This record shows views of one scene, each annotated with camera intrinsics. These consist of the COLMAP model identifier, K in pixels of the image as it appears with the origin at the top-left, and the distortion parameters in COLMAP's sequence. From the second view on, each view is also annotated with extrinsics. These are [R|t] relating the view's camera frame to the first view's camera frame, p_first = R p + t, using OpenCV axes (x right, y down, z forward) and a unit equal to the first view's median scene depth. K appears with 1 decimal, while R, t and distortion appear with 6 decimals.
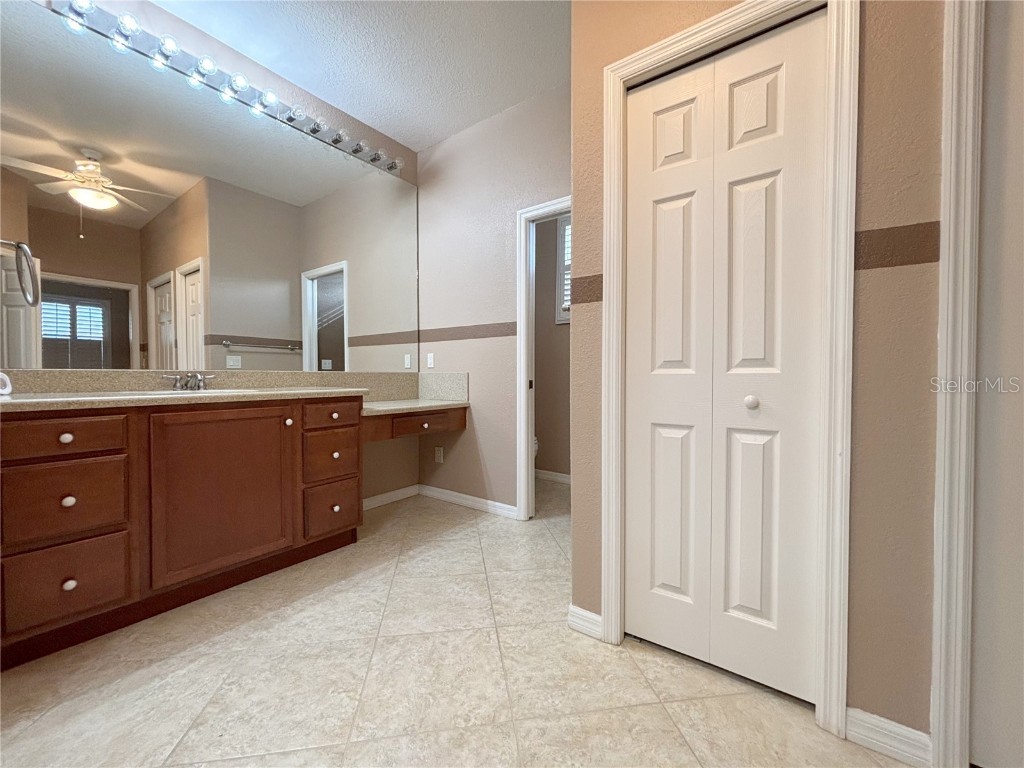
lens RADIAL K [[415.5, 0, 517.7], [0, 415.5, 382.5], [0, 0, 1]] dist [0.006486, 0.001690]
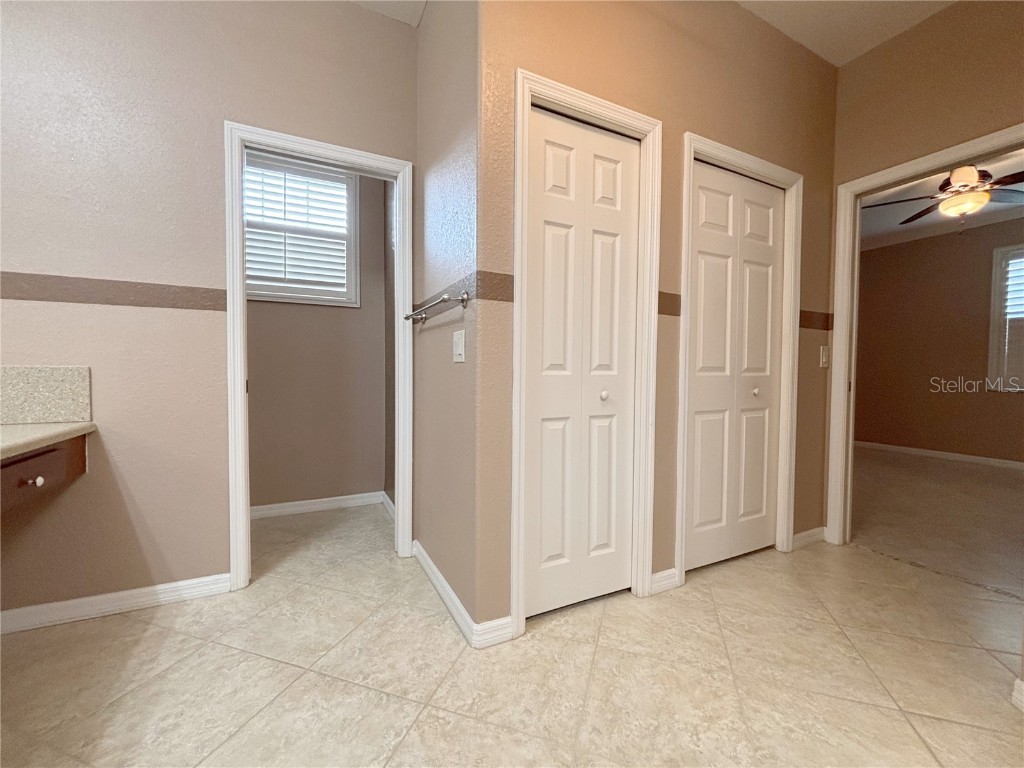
lens RADIAL K [[415.5, 0, 513.7], [0, 415.5, 385.6], [0, 0, 1]] dist [0.006486, 0.001690]
pose [[0.467823, -0.024599, 0.883480, -0.671806], [0.009032, 0.999693, 0.023052, -0.017974], [-0.883776, -0.002805, 0.467902, 0.523129]]
